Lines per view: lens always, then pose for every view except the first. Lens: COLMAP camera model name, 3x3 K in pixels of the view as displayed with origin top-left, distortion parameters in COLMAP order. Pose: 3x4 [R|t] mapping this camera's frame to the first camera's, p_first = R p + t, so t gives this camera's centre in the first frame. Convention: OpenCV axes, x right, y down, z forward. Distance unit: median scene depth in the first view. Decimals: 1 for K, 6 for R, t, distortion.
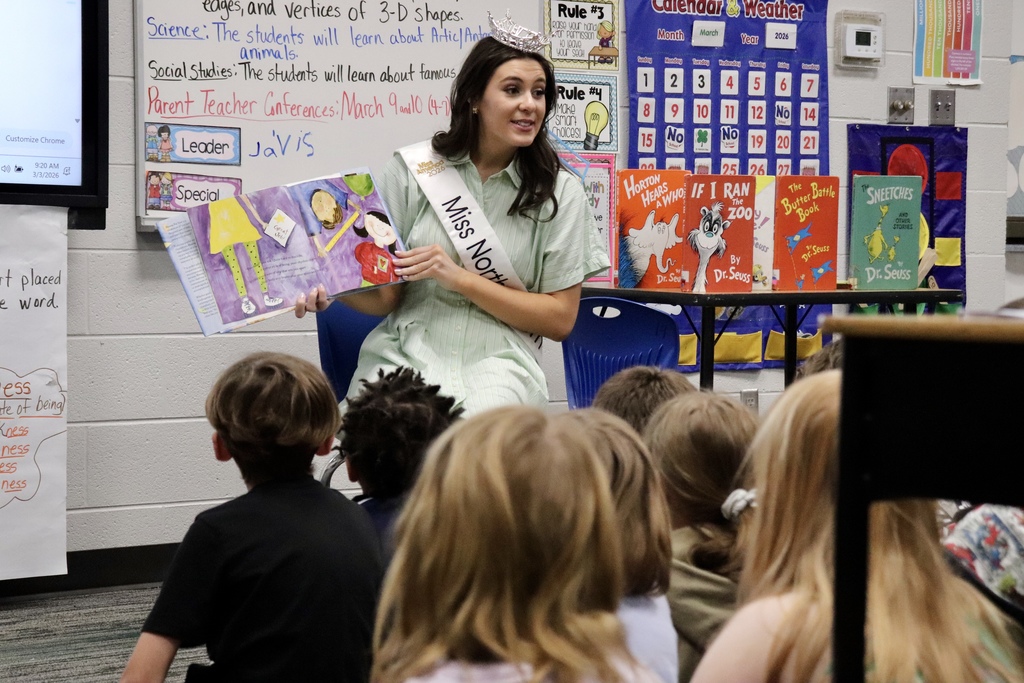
lens RADIAL K [[2552.8, 0, 511.9], [0, 2552.8, 341.8], [0, 0, 1]] dist [0.114404, 0.000000]
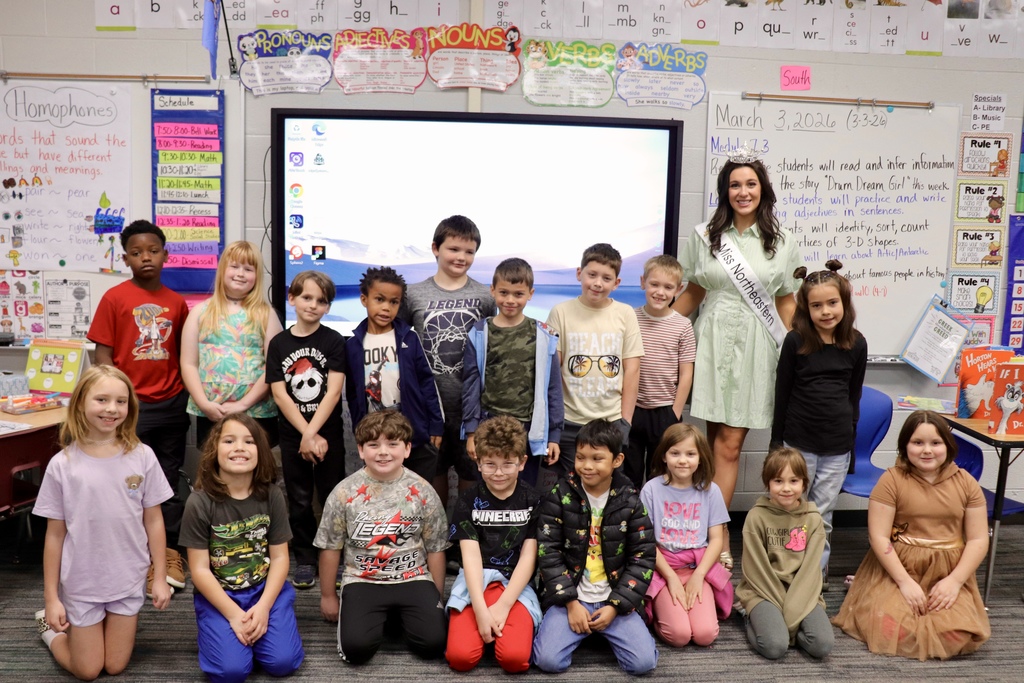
lens RADIAL K [[939.3, 0, 511.4], [0, 939.3, 340.1], [0, 0, 1]] dist [0.004774, 0.000000]
pose [[0.845892, 0.083853, -0.526722, 0.103584], [-0.037542, 0.994475, 0.098027, -0.109880], [0.532032, -0.063146, 0.844366, 0.271111]]
